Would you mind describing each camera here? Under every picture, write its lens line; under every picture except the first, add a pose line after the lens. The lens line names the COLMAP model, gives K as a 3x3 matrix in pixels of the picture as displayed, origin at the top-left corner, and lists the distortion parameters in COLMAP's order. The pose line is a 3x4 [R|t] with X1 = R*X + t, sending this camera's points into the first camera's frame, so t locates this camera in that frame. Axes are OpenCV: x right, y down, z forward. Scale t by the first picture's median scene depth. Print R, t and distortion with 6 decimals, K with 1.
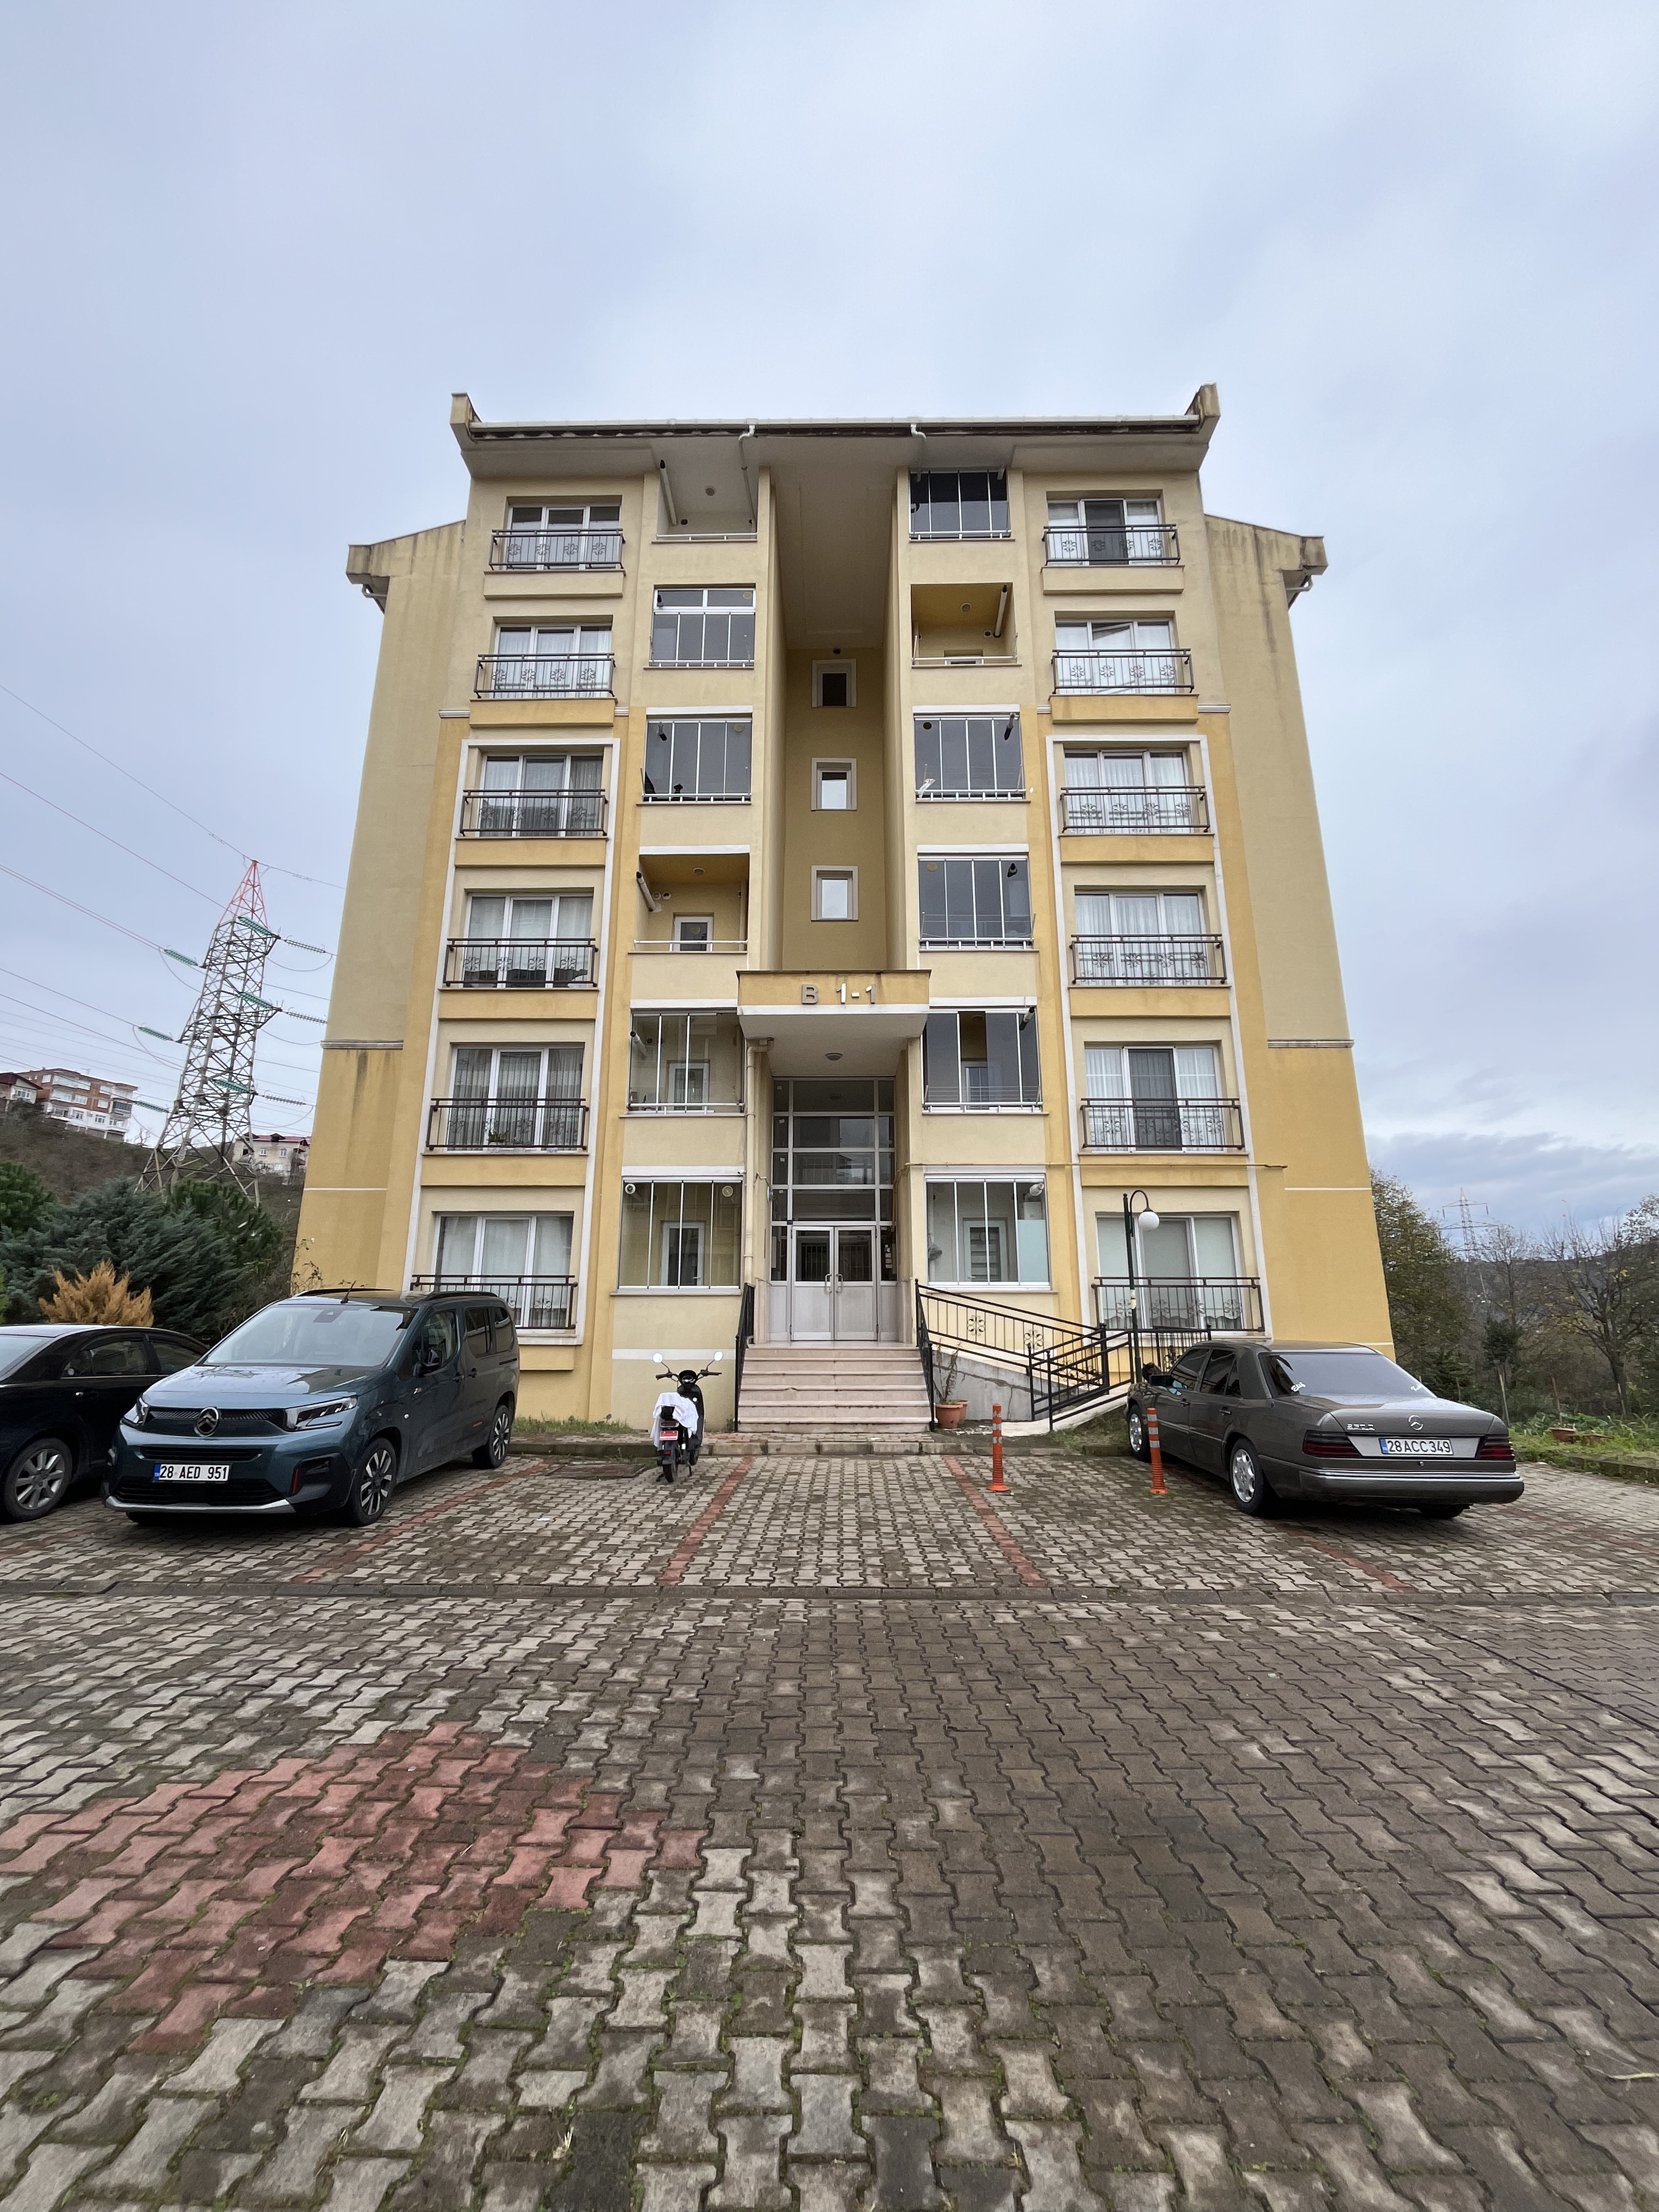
lens RADIAL K [[893.9, 0, 830.3], [0, 893.9, 1107.7], [0, 0, 1]] dist [-0.000287, -0.000830]
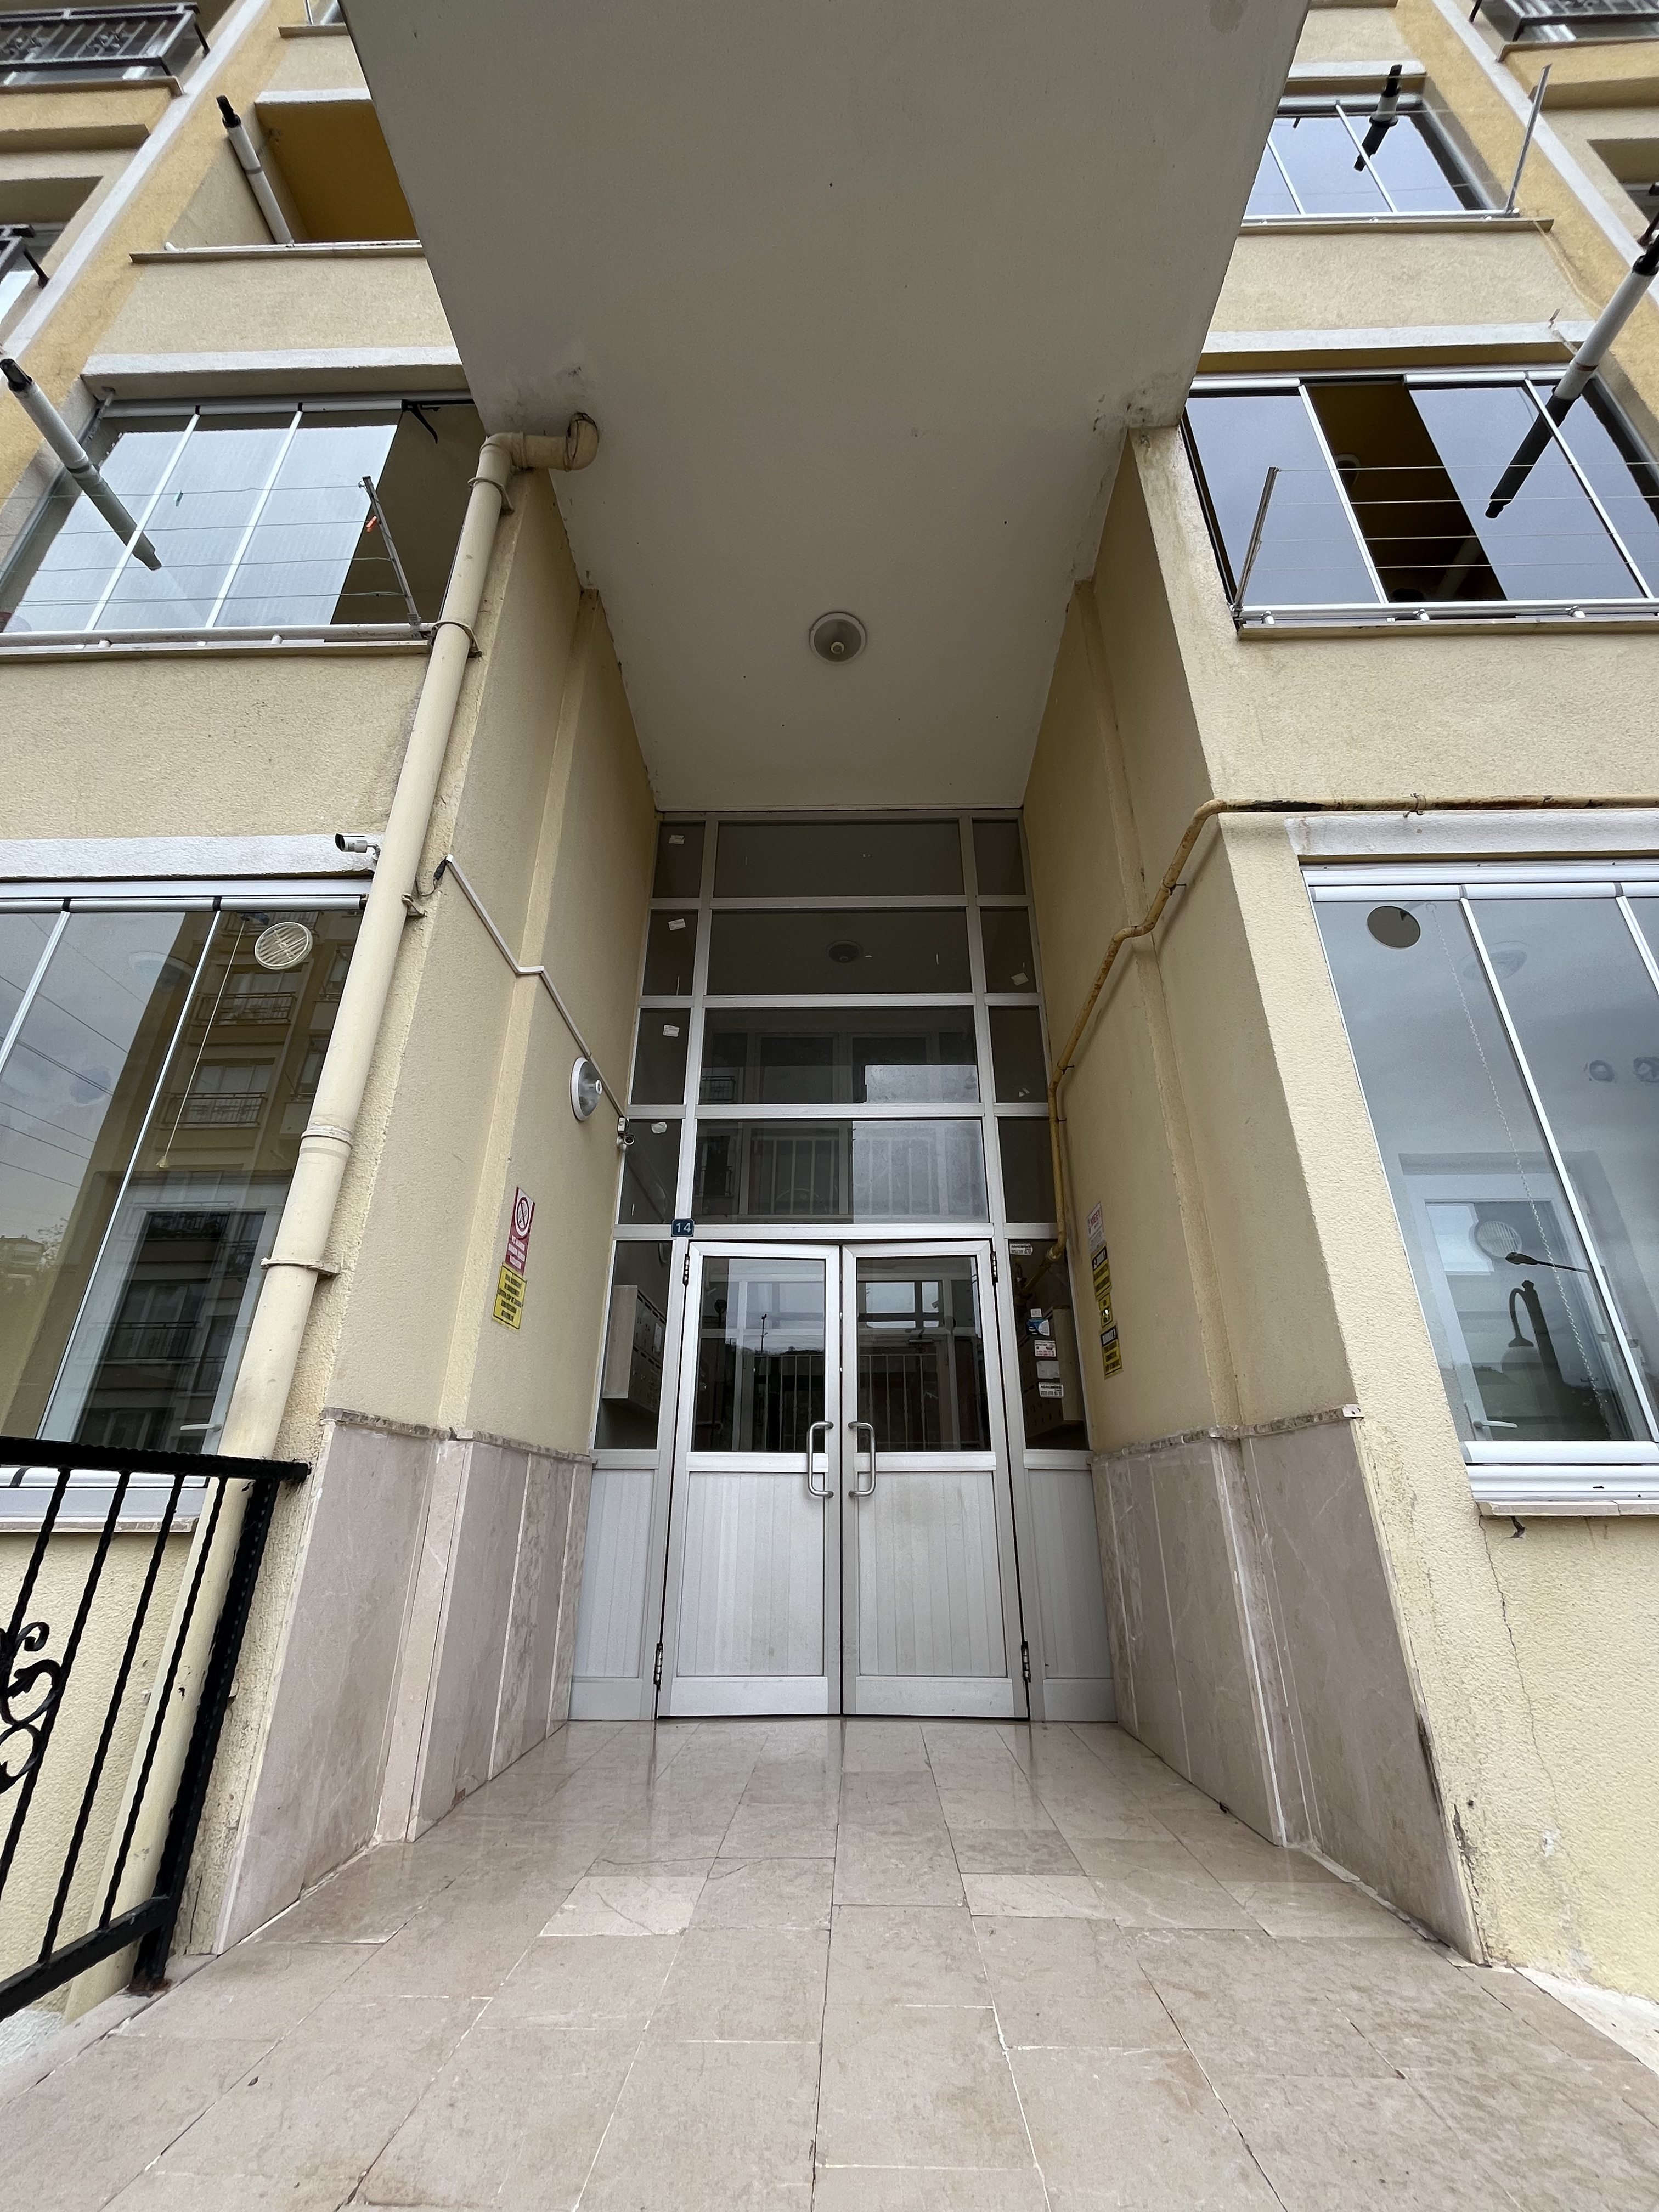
lens RADIAL K [[893.9, 0, 827.2], [0, 893.9, 1101.4], [0, 0, 1]] dist [-0.000287, -0.000830]
pose [[0.999940, -0.001536, -0.010843, 0.002934], [-0.000536, 0.982067, -0.188533, 0.142072], [0.010938, 0.188527, 0.982007, 0.723738]]
